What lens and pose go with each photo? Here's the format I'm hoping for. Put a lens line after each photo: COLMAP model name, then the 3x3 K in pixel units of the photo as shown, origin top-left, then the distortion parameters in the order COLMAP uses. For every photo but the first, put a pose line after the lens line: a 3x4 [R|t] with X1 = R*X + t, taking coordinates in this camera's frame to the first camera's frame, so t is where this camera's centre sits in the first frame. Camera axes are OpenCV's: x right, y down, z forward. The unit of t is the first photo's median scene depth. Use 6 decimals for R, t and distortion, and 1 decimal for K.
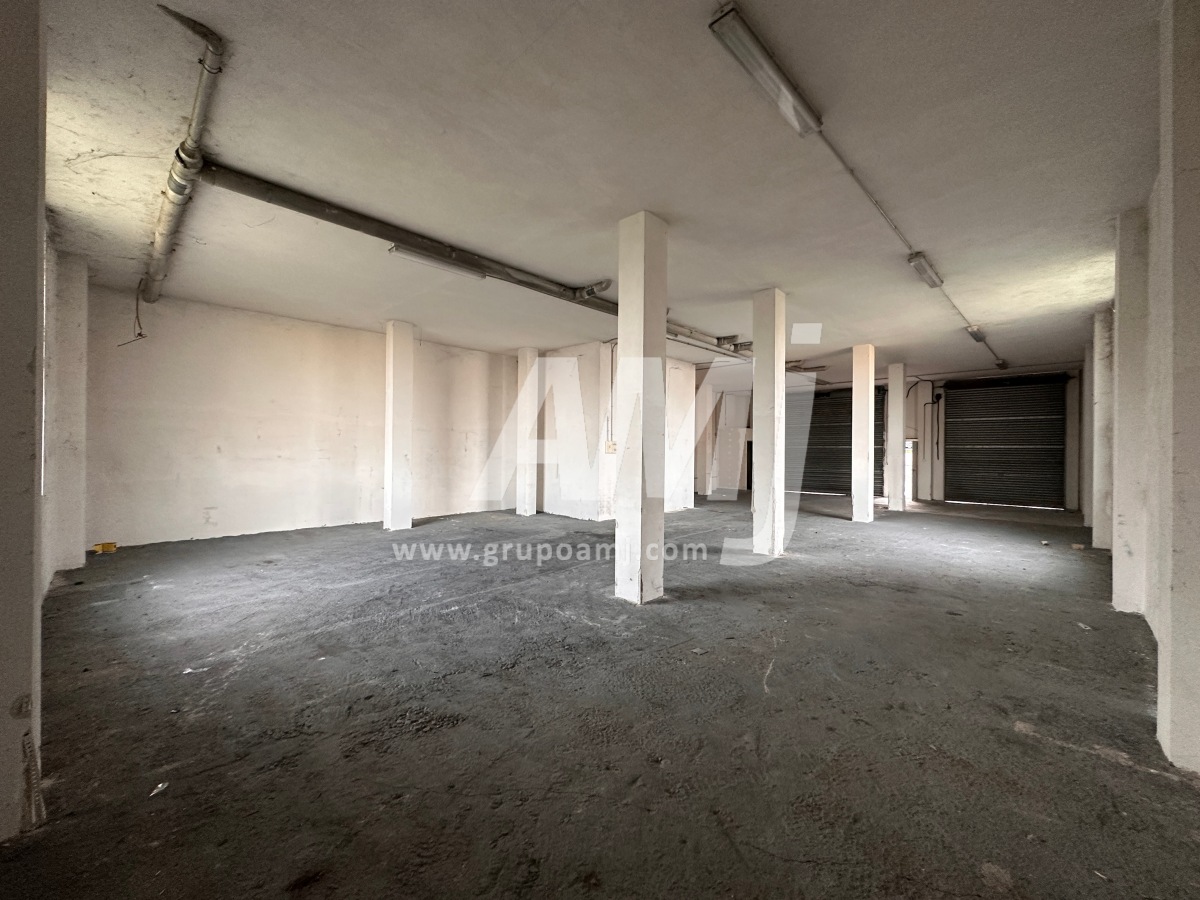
lens RADIAL K [[472.3, 0, 600.0], [0, 472.3, 450.0], [0, 0, 1]] dist [0.013232, 0.000094]
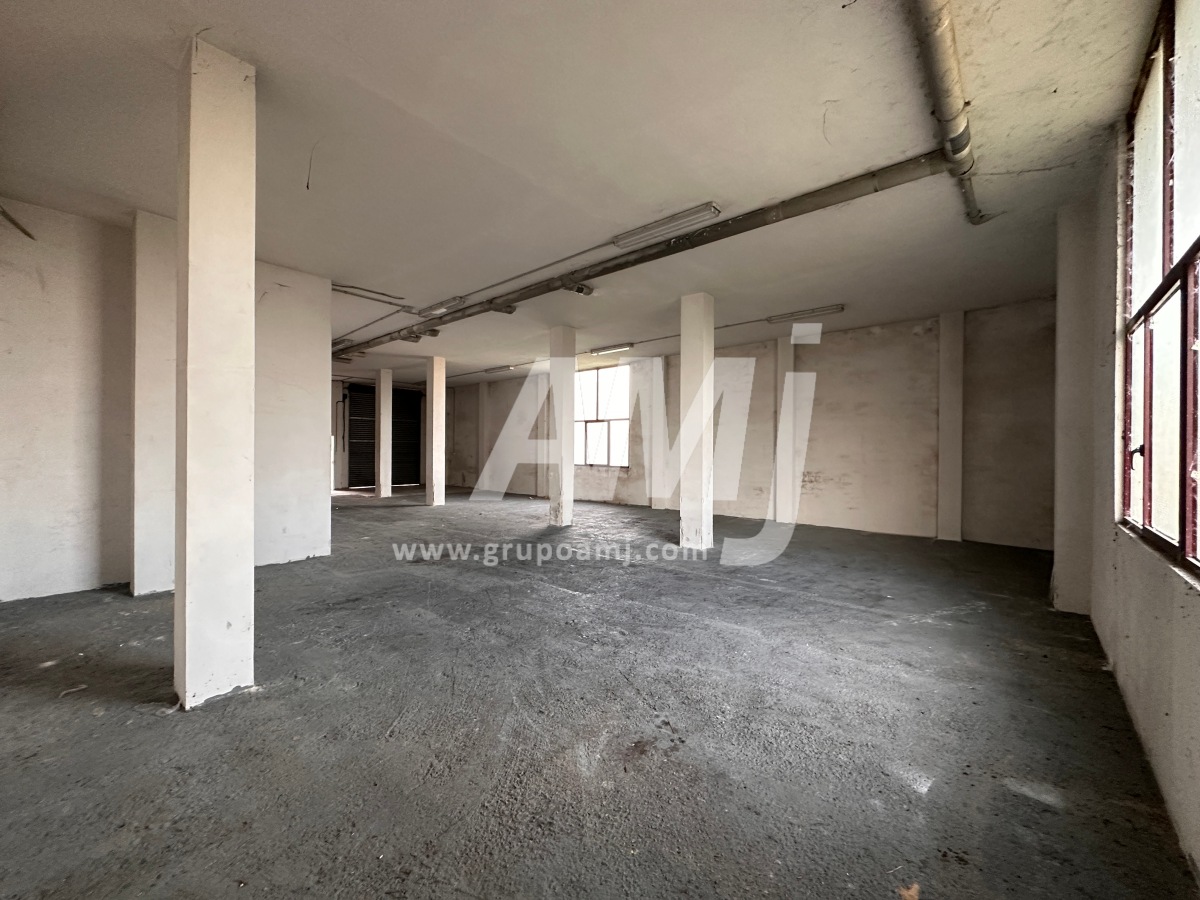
lens RADIAL K [[487.7, 0, 600.0], [0, 487.7, 450.0], [0, 0, 1]] dist [0.000373, -0.000001]
pose [[-0.055448, -0.008814, 0.998423, -1.477482], [-0.008734, 0.999927, 0.008342, -0.001595], [-0.998423, -0.008258, -0.055521, 1.448798]]
